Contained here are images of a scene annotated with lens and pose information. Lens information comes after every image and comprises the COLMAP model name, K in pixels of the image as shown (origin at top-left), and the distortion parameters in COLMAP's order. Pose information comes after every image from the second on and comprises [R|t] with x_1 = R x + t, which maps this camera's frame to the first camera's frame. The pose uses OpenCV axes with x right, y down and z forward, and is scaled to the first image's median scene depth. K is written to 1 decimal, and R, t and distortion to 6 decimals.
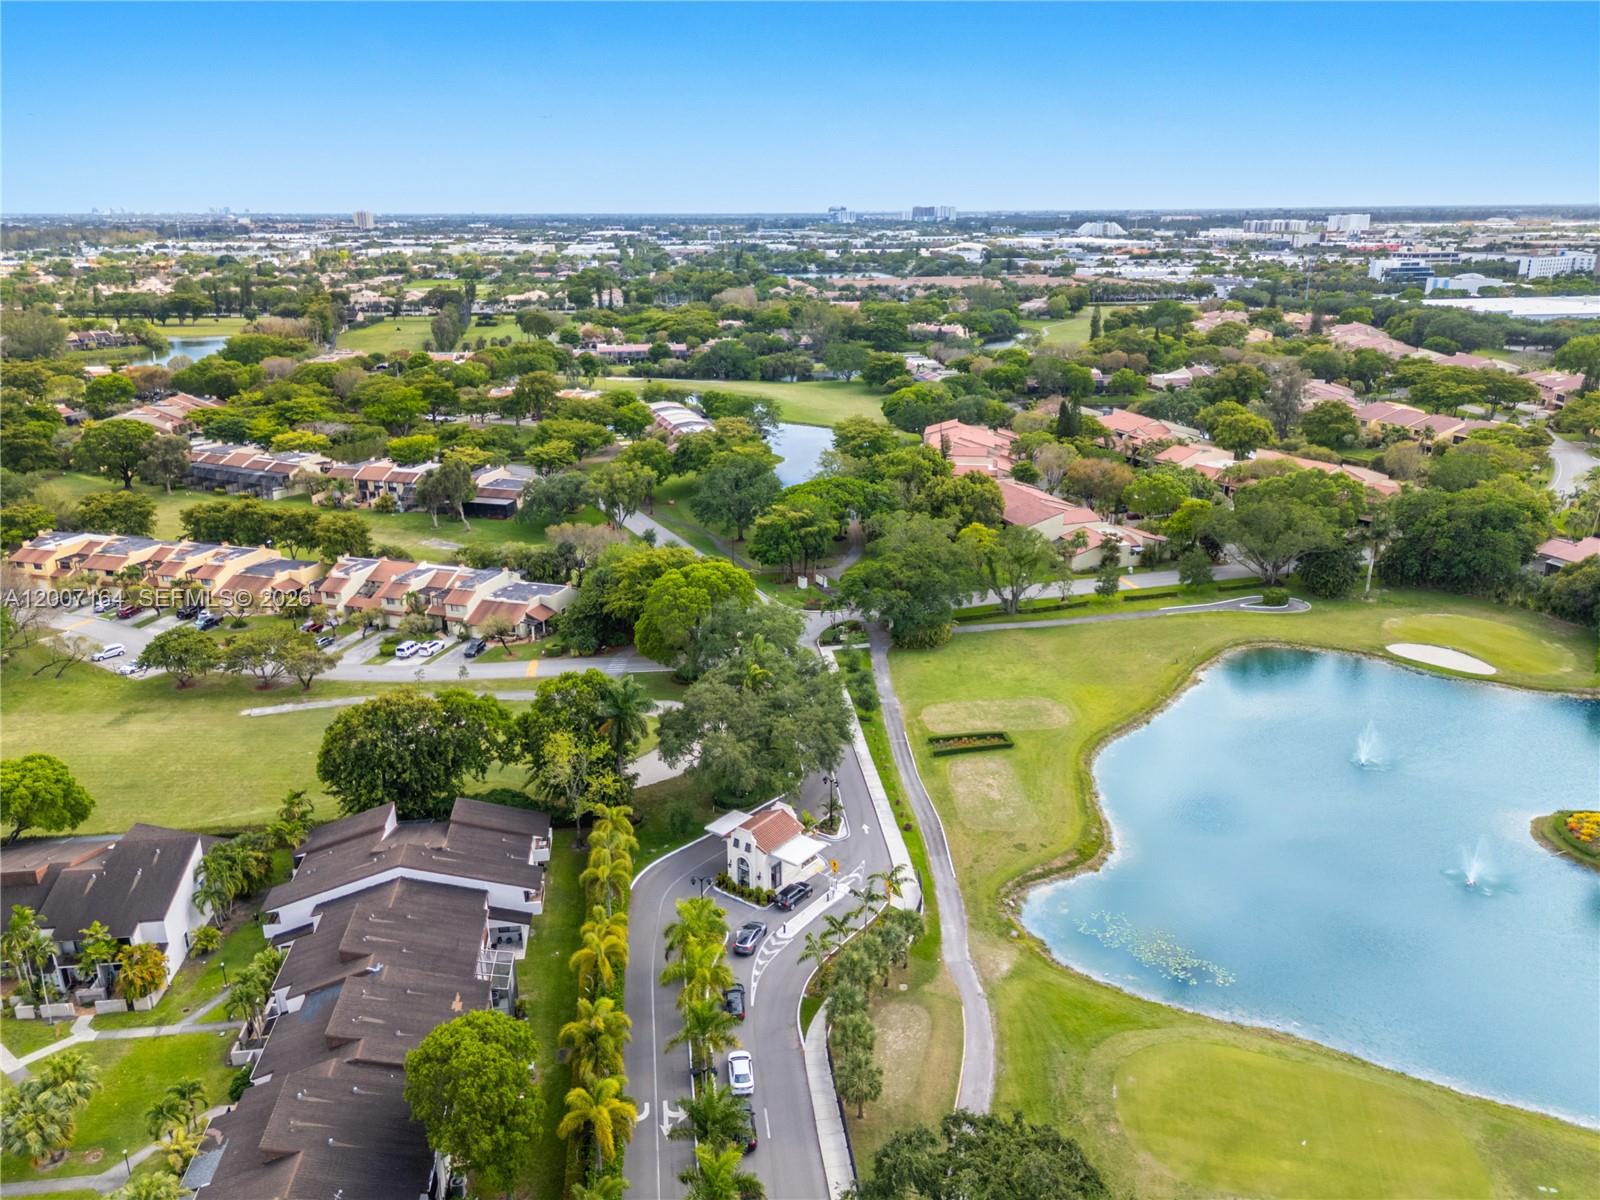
lens RADIAL K [[1180.7, 0, 800.0], [0, 1180.7, 600.0], [0, 0, 1]] dist [0.051344, -0.030234]
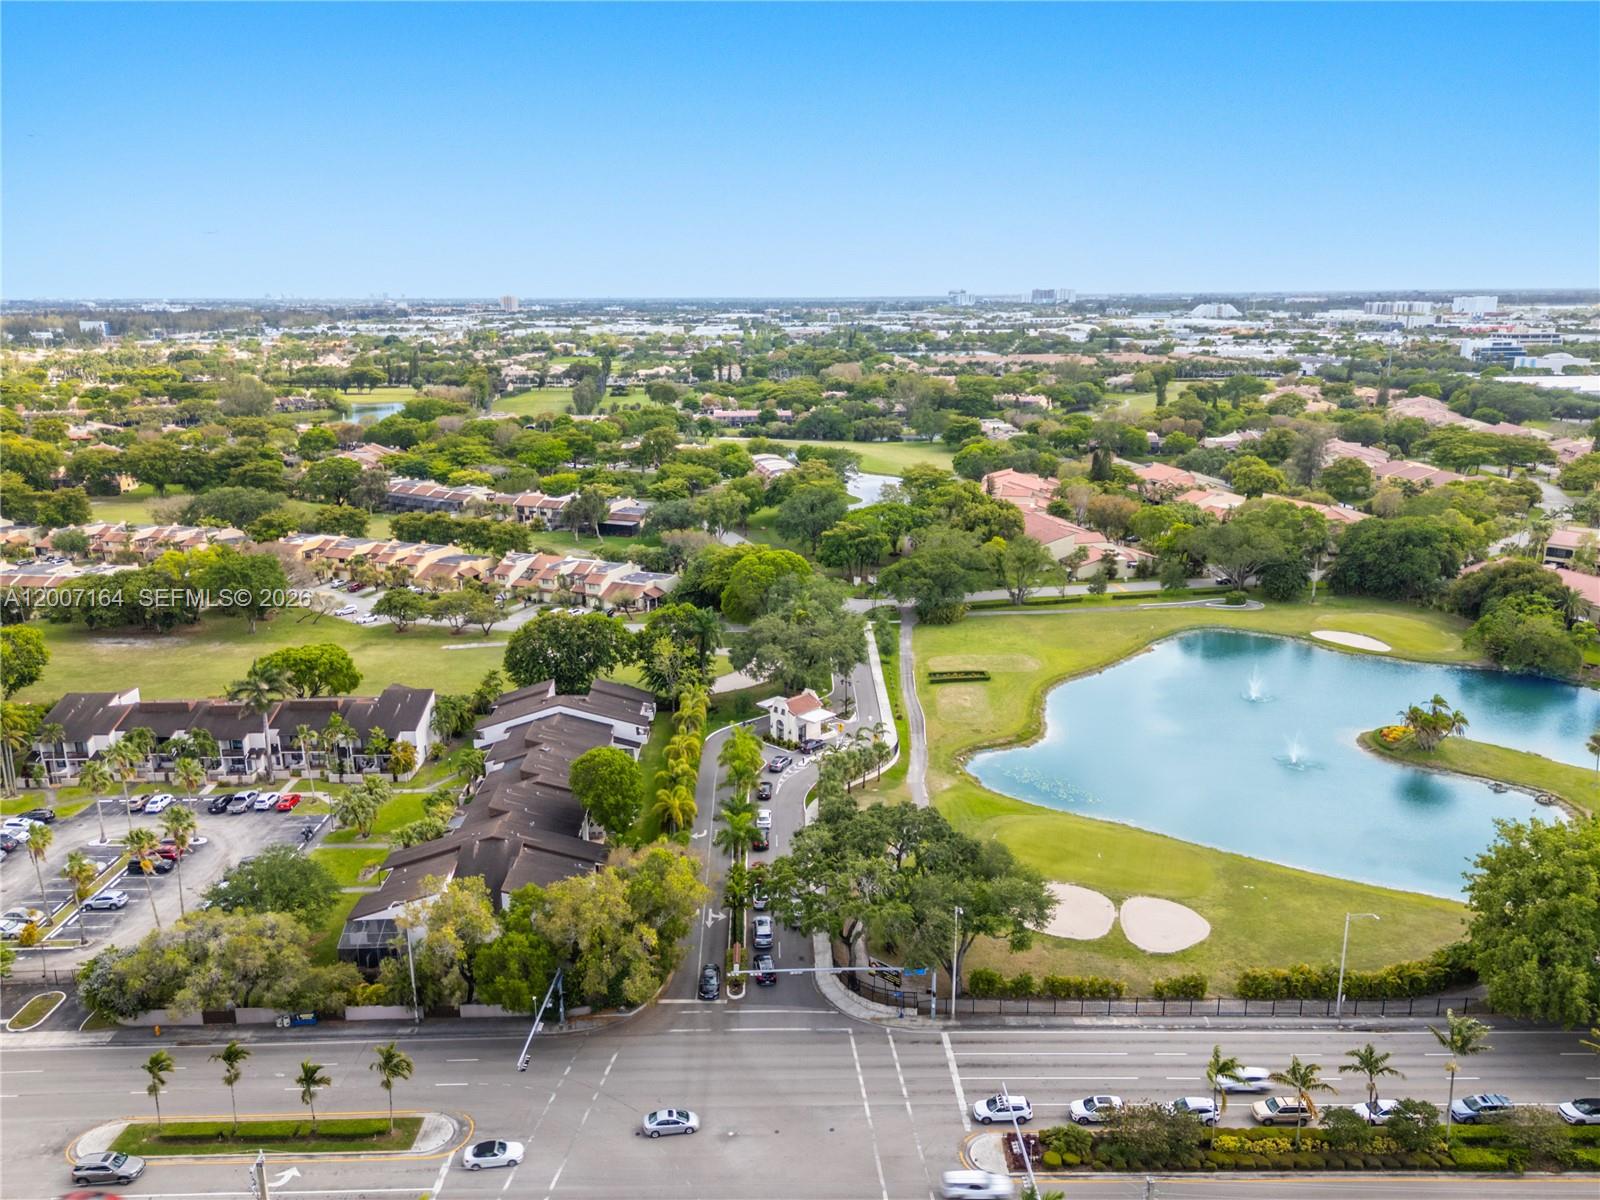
lens RADIAL K [[1178.0, 0, 800.0], [0, 1178.0, 600.0], [0, 0, 1]] dist [0.072766, -0.078942]
pose [[0.994942, 0.023950, -0.097559, 0.028158], [-0.030143, 0.997589, -0.062505, 0.037693], [0.095826, 0.065130, 0.993265, -0.115491]]
